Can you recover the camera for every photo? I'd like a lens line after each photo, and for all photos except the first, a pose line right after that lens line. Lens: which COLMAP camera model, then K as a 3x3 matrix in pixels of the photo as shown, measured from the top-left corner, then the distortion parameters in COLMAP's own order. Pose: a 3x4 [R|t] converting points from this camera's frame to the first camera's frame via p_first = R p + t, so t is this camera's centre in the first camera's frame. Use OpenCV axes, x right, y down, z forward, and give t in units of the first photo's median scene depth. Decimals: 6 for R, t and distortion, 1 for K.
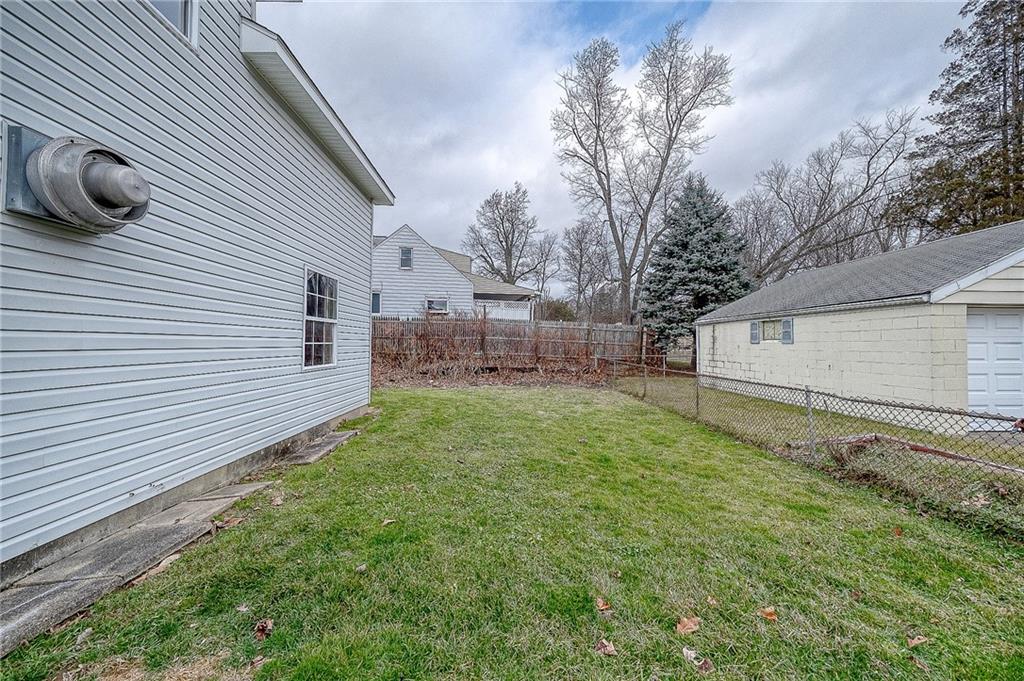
lens RADIAL K [[379.7, 0, 512.1], [0, 379.7, 342.1], [0, 0, 1]] dist [0.000461, 0.000119]
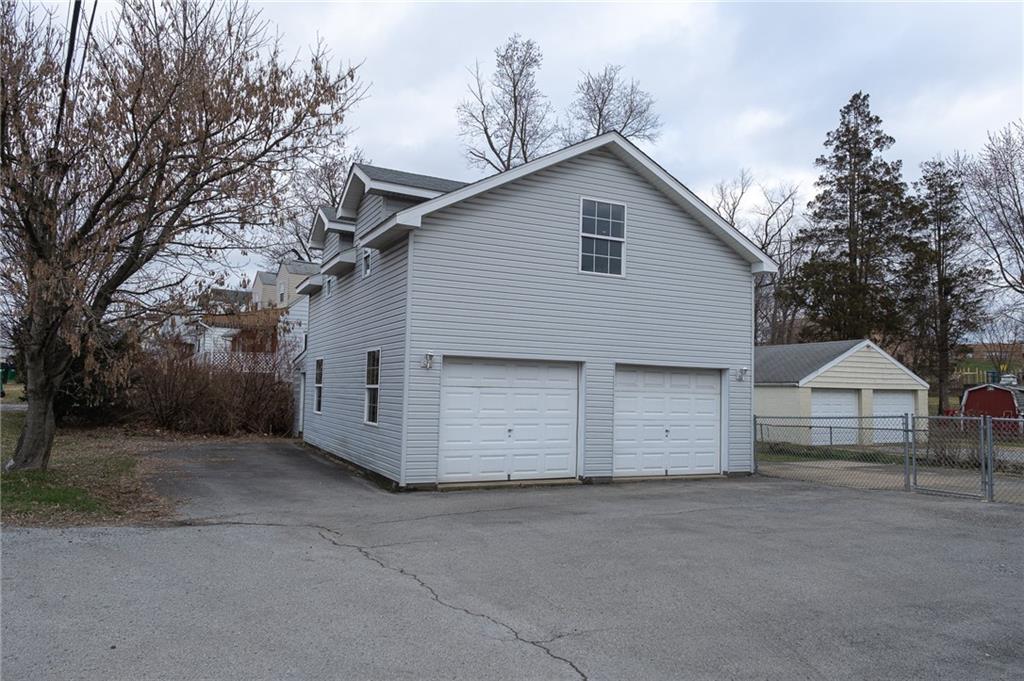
lens RADIAL K [[713.0, 0, 512.6], [0, 713.0, 341.0], [0, 0, 1]] dist [0.000147, -0.000207]
pose [[0.911836, 0.047461, 0.407801, -0.699425], [-0.021885, 0.997502, -0.067157, -0.017402], [-0.409970, 0.052311, 0.910598, -0.695240]]
